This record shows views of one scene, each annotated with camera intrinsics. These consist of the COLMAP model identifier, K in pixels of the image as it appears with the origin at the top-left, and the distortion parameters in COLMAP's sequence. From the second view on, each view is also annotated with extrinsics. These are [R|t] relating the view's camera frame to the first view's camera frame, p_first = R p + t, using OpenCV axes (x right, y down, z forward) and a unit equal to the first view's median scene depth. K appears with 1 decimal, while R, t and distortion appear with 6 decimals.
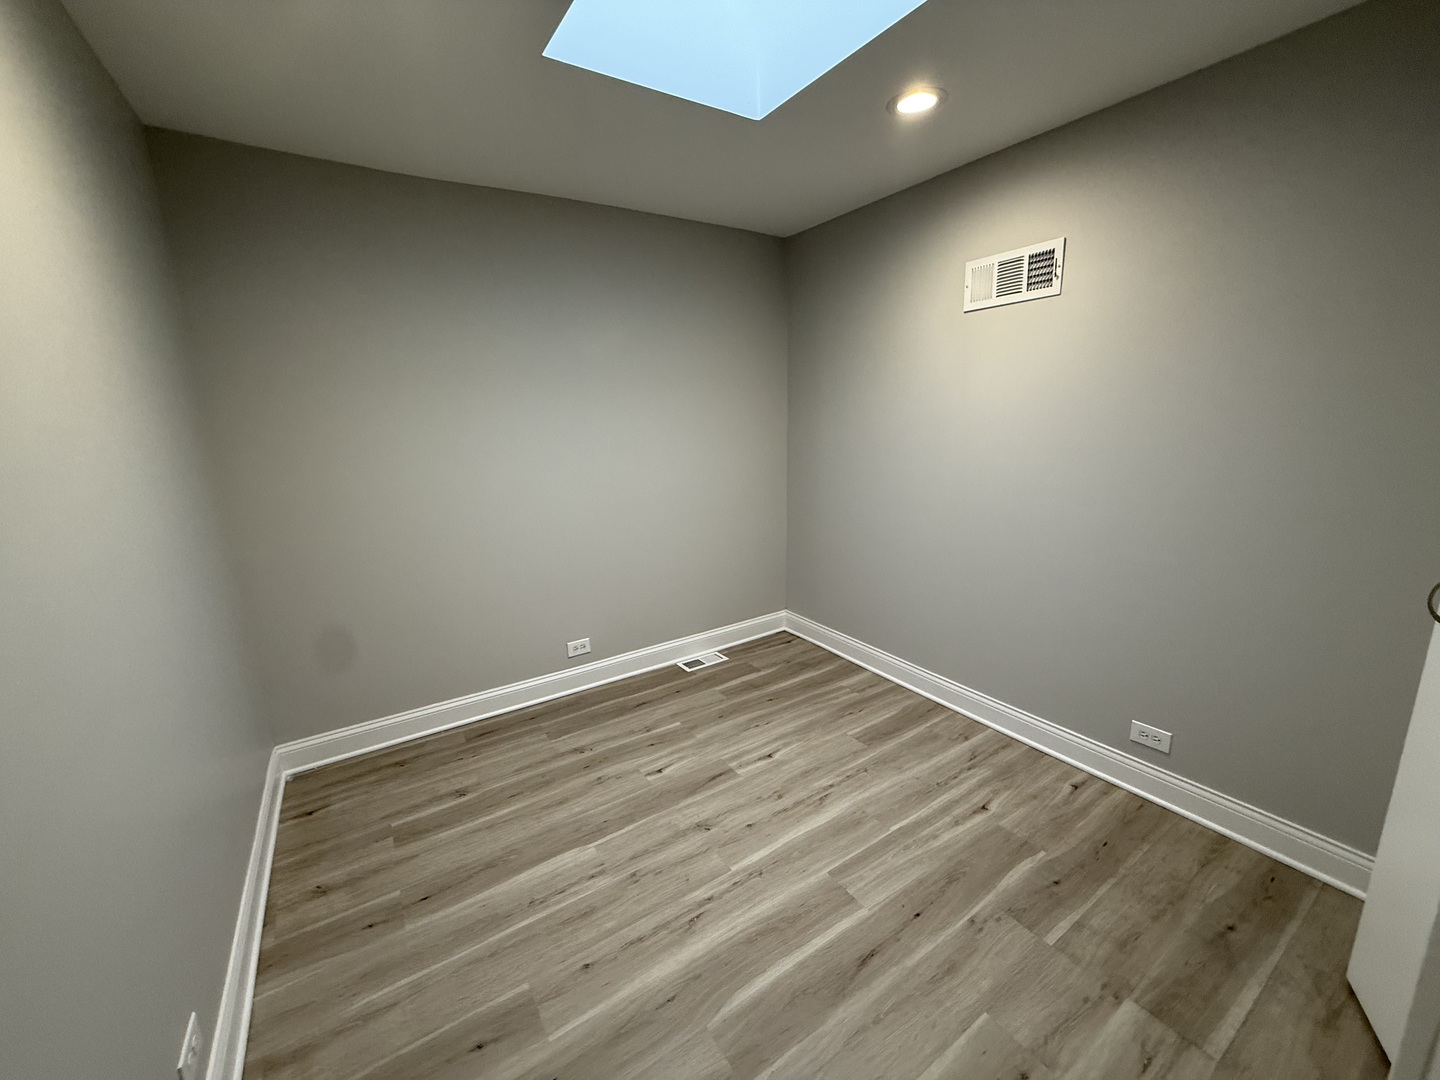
lens RADIAL K [[579.4, 0, 718.7], [0, 579.4, 537.3], [0, 0, 1]] dist [-0.000237, -0.000147]
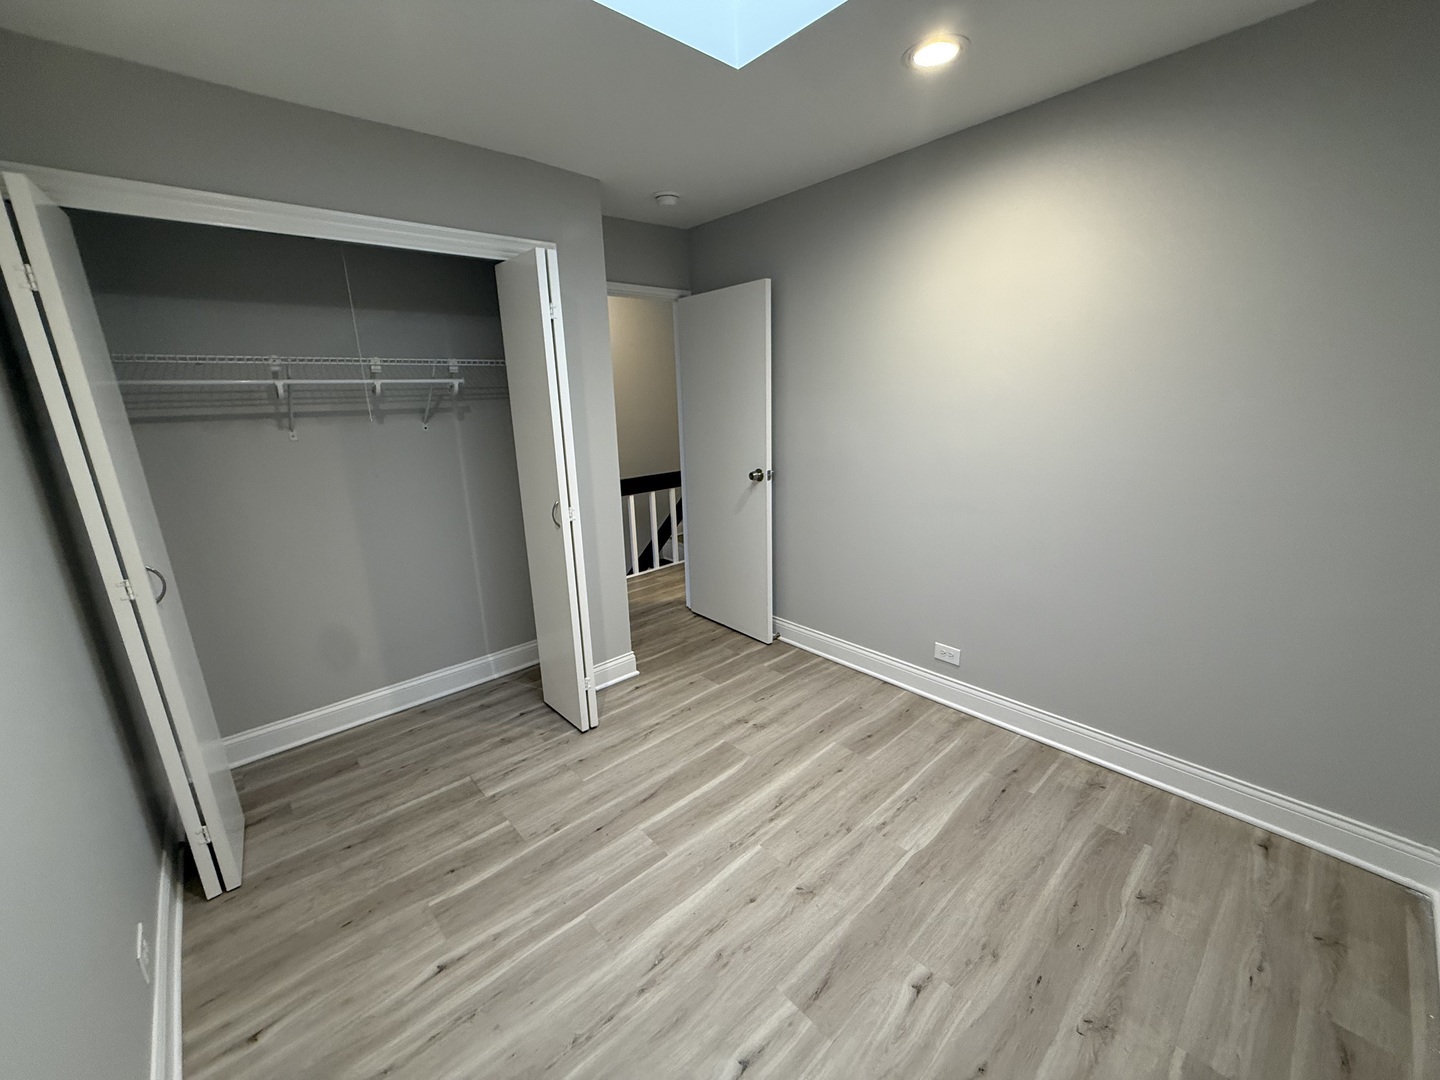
lens RADIAL K [[579.4, 0, 718.7], [0, 579.4, 537.3], [0, 0, 1]] dist [-0.000237, -0.000147]
pose [[-0.987075, 0.092469, -0.130892, 0.169354], [0.025294, 0.896403, 0.442517, -0.360402], [0.158251, 0.433487, -0.887156, 1.579712]]
